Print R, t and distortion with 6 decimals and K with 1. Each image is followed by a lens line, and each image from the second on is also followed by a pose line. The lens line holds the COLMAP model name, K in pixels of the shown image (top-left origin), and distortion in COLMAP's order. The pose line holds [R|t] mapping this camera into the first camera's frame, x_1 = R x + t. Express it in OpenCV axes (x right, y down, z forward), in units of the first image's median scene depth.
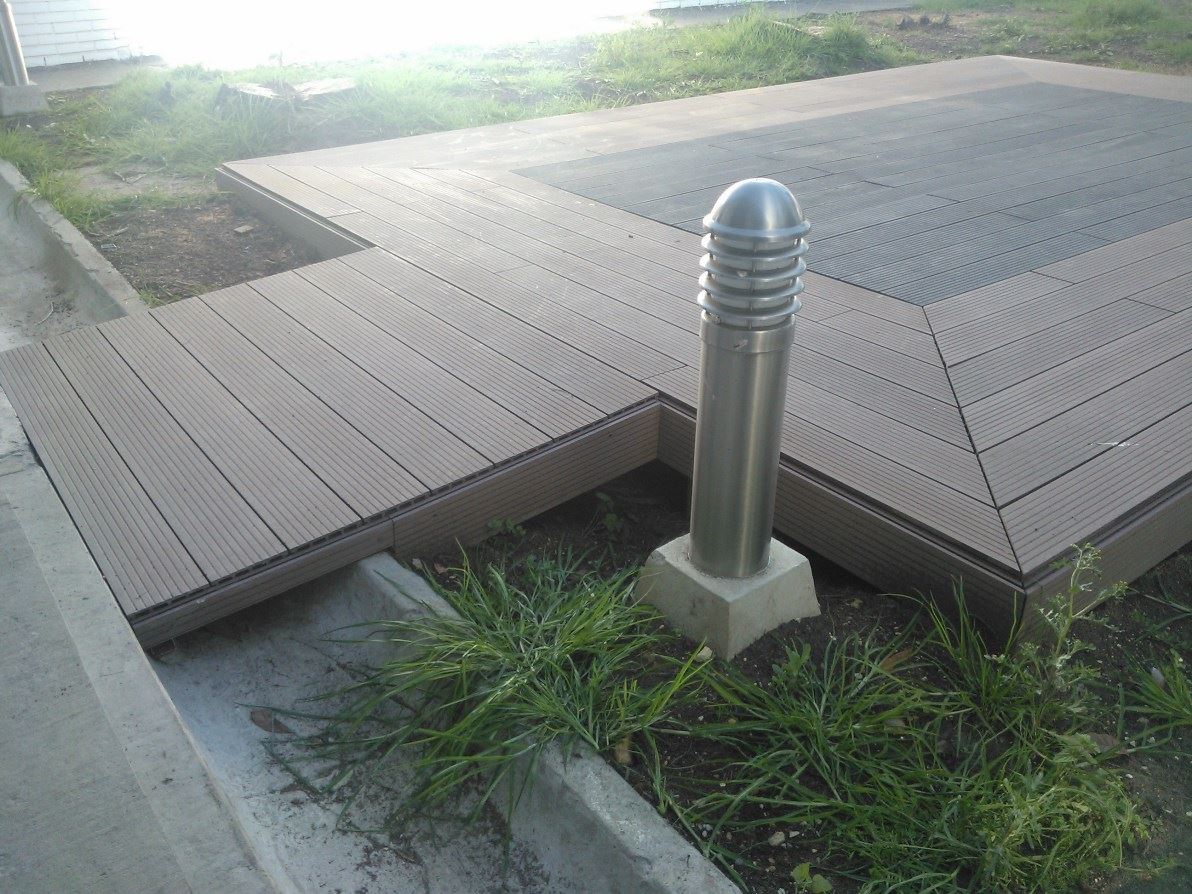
lens RADIAL K [[1023.2, 0, 600.0], [0, 1023.2, 437.3], [0, 0, 1]] dist [0.062036, -0.200317]
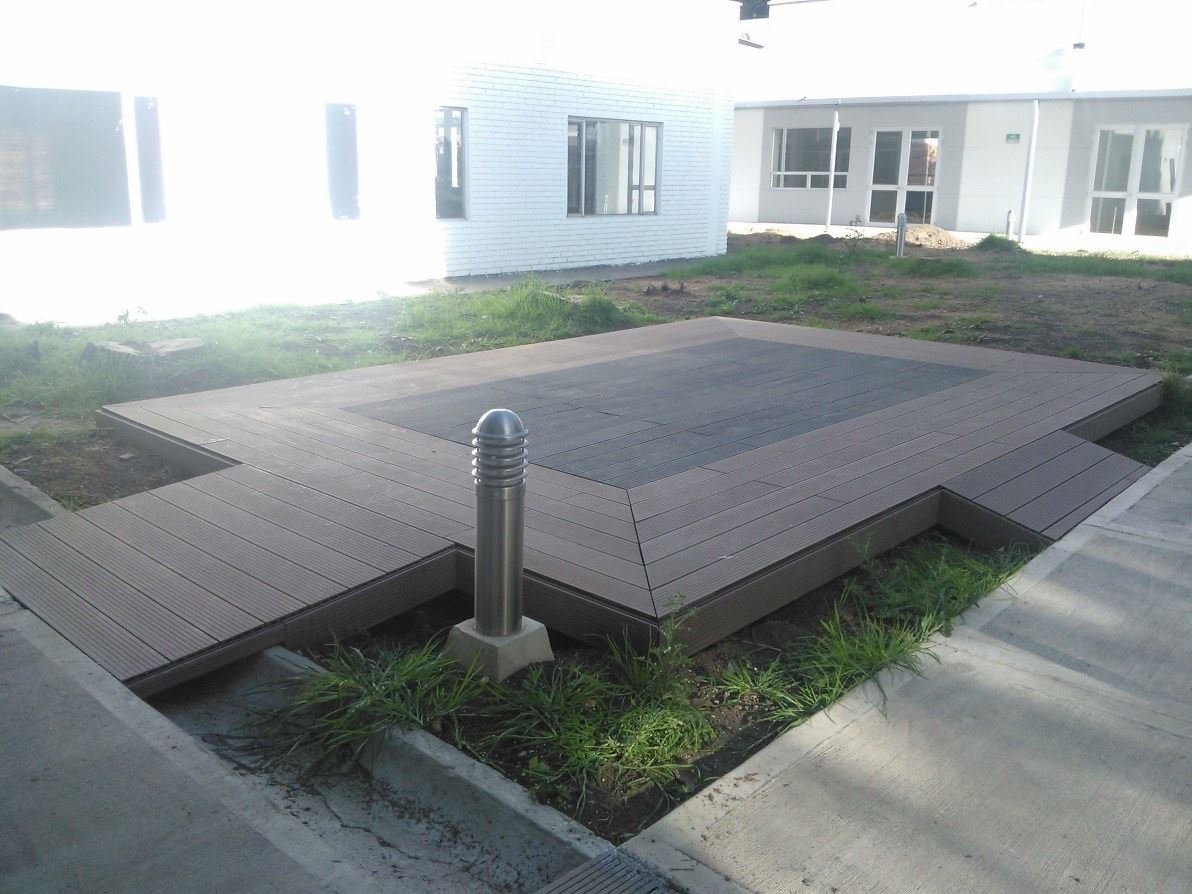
lens RADIAL K [[1023.2, 0, 590.3], [0, 1023.2, 439.9], [0, 0, 1]] dist [0.062036, -0.200317]
pose [[0.983299, -0.020956, 0.180785, -0.014401], [0.060323, 0.974724, -0.215113, 0.117188], [-0.171707, 0.222426, 0.959710, -0.441139]]
